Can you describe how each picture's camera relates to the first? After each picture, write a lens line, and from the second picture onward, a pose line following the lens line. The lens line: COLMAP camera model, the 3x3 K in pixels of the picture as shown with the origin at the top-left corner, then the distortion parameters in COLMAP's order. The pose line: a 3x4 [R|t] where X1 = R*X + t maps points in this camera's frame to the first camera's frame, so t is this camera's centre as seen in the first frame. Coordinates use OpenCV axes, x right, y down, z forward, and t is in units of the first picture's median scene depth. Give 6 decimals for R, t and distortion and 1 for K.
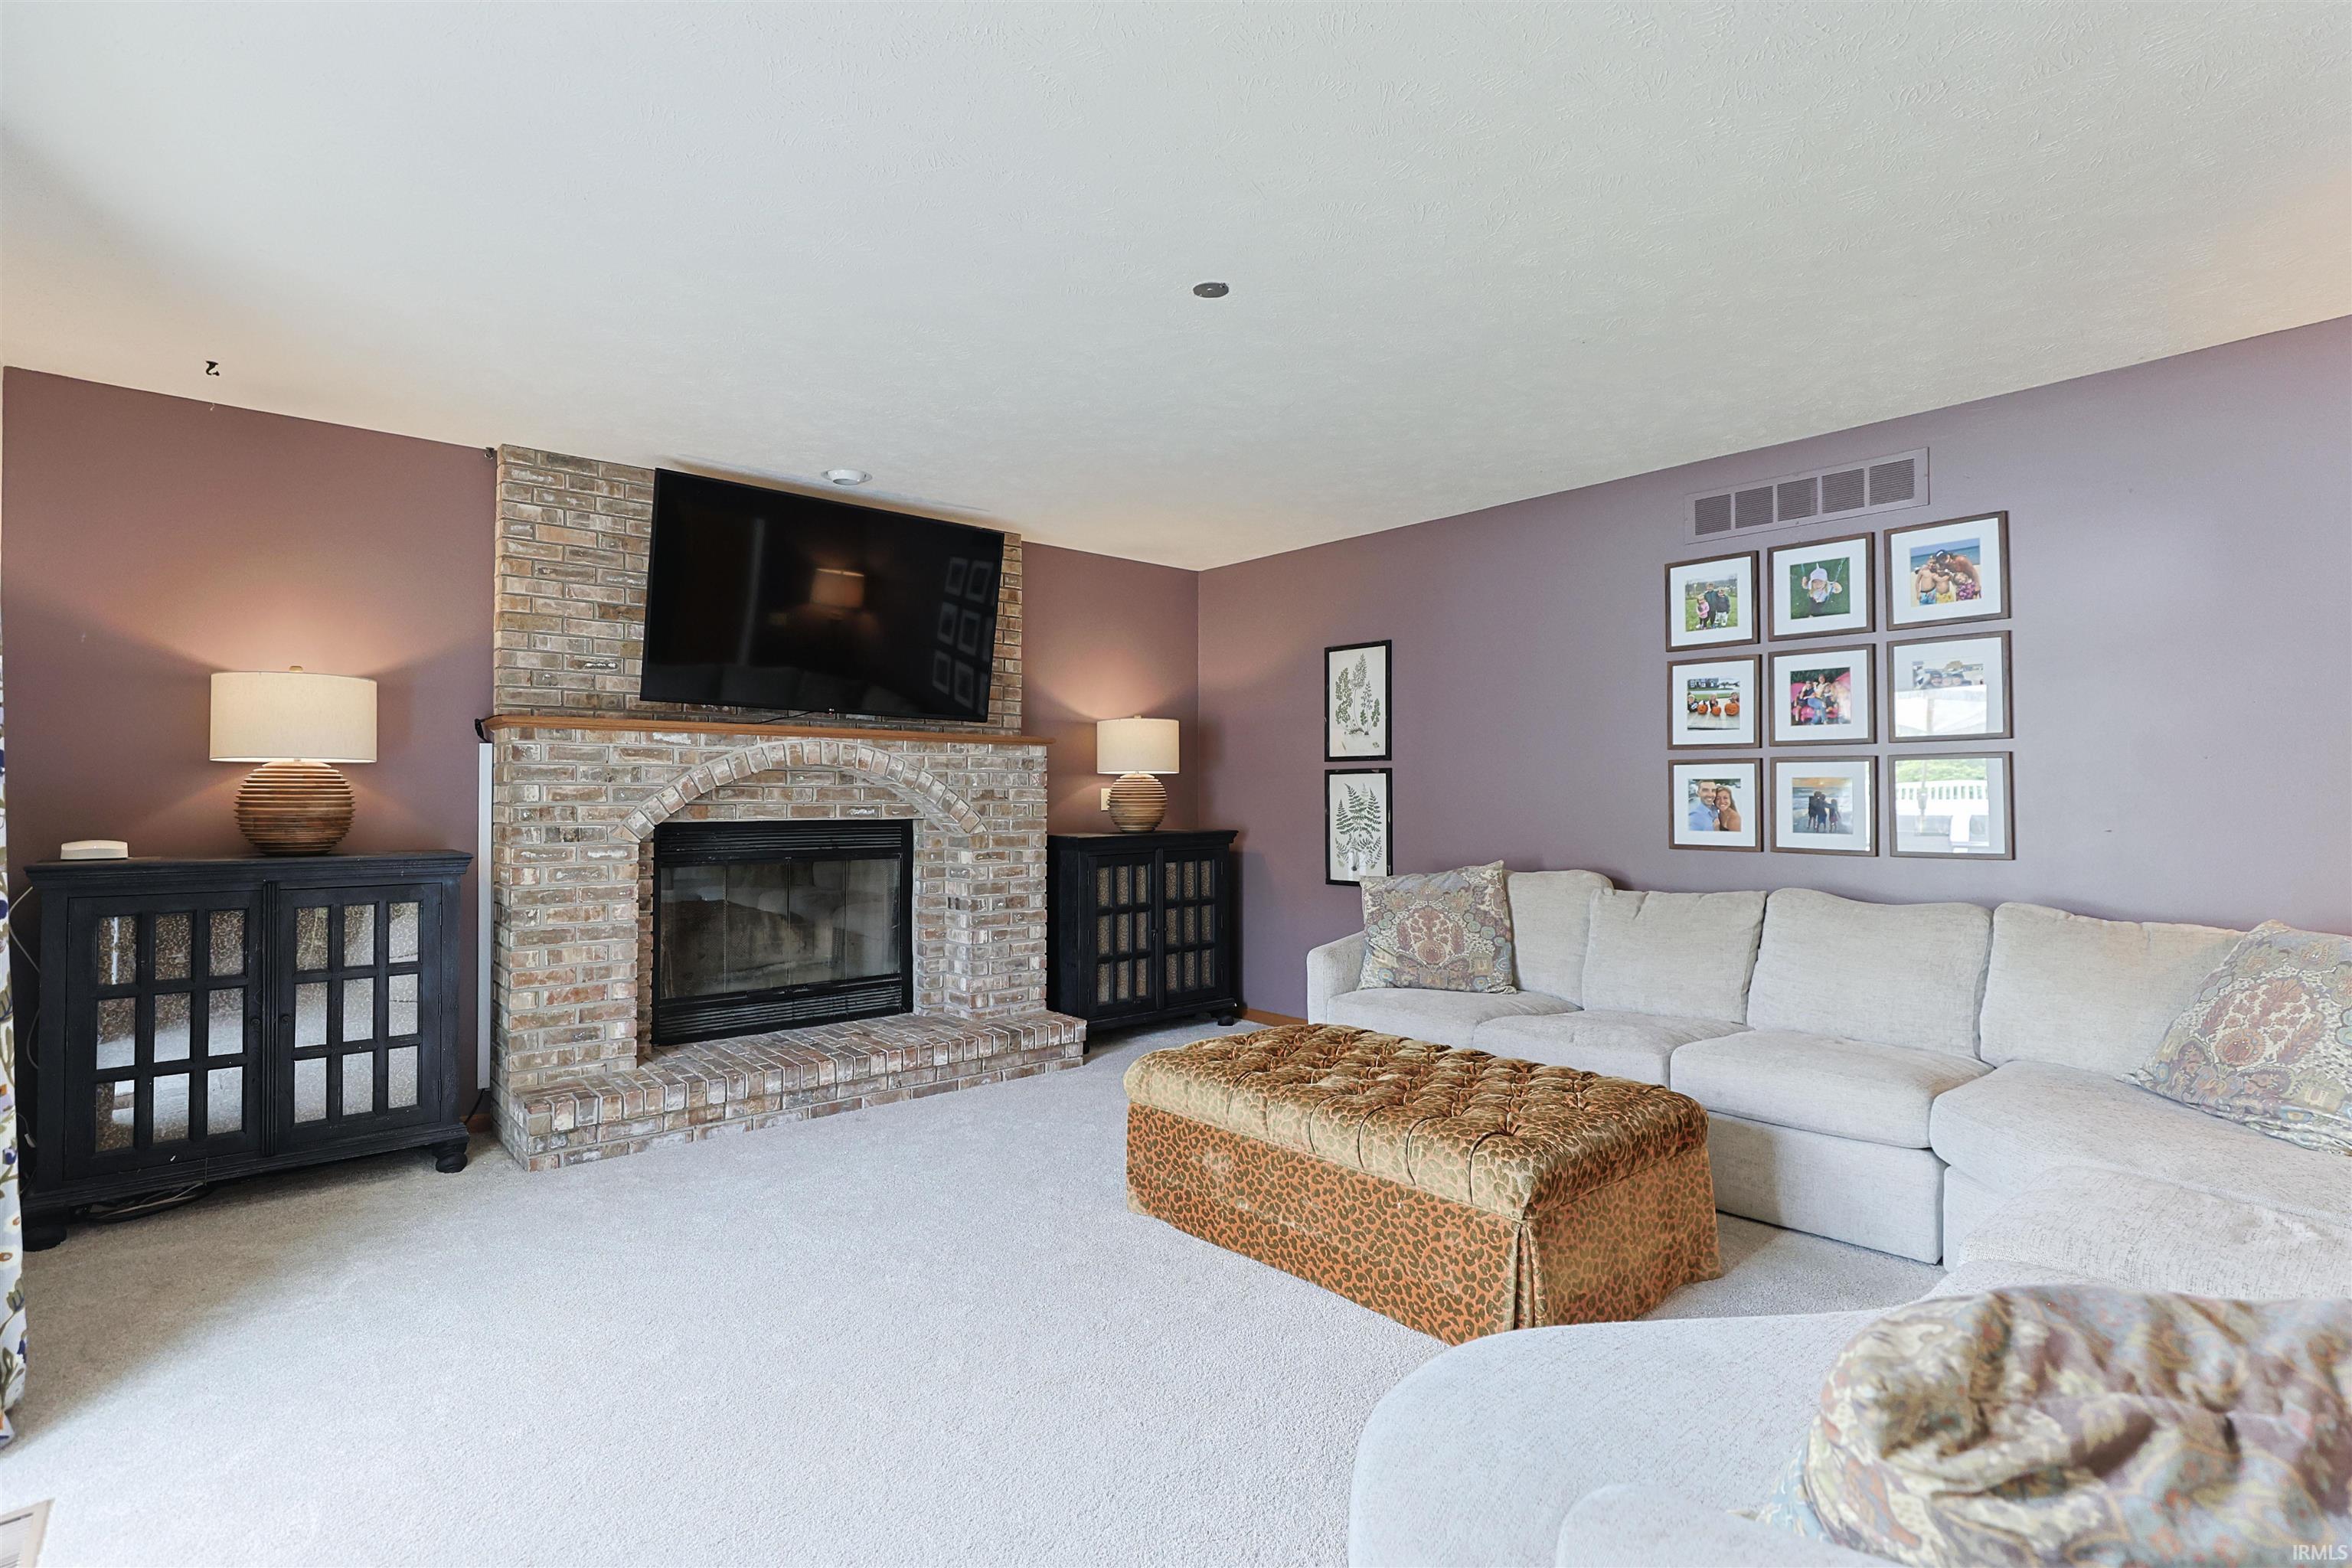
lens RADIAL K [[1144.2, 0, 1186.1], [0, 1144.2, 773.9], [0, 0, 1]] dist [-0.011268, 0.009212]
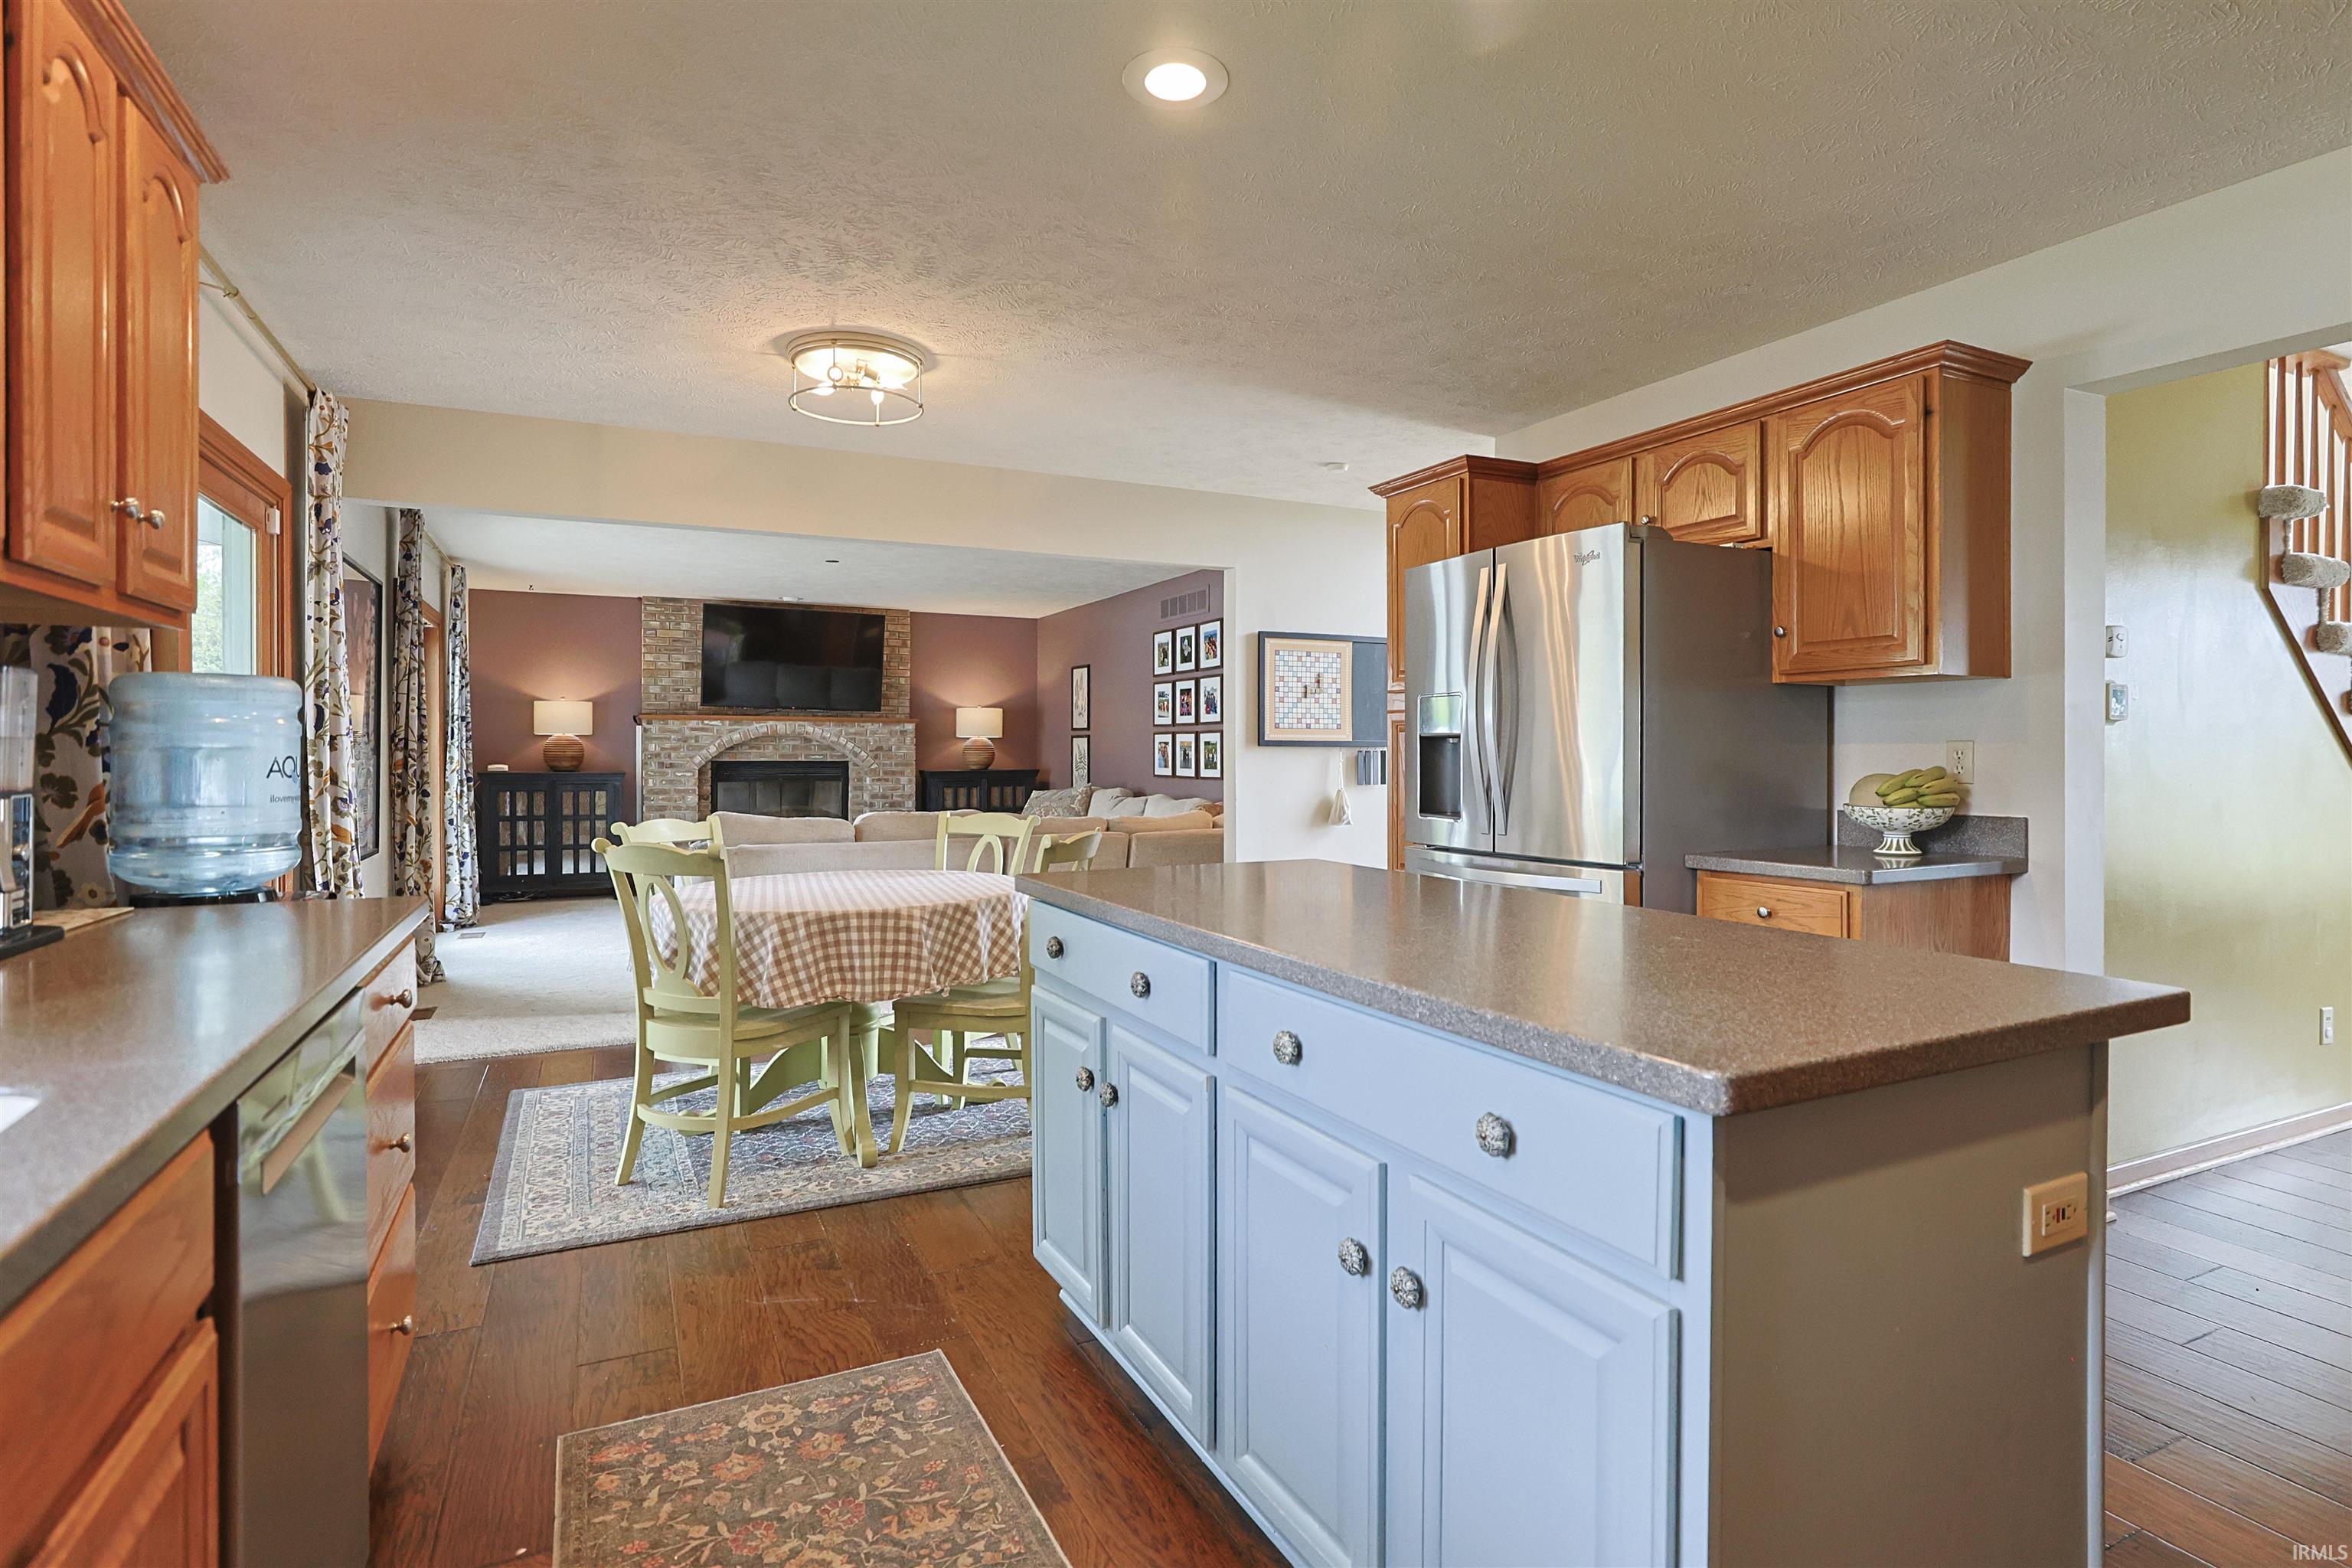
lens RADIAL K [[1144.2, 0, 1179.5], [0, 1144.2, 767.4], [0, 0, 1]] dist [-0.011268, 0.009212]
pose [[0.964991, 0.008034, -0.262159, 1.023009], [0.000807, 0.999435, 0.033598, -0.018804], [0.262281, -0.032633, 0.964440, -0.923383]]
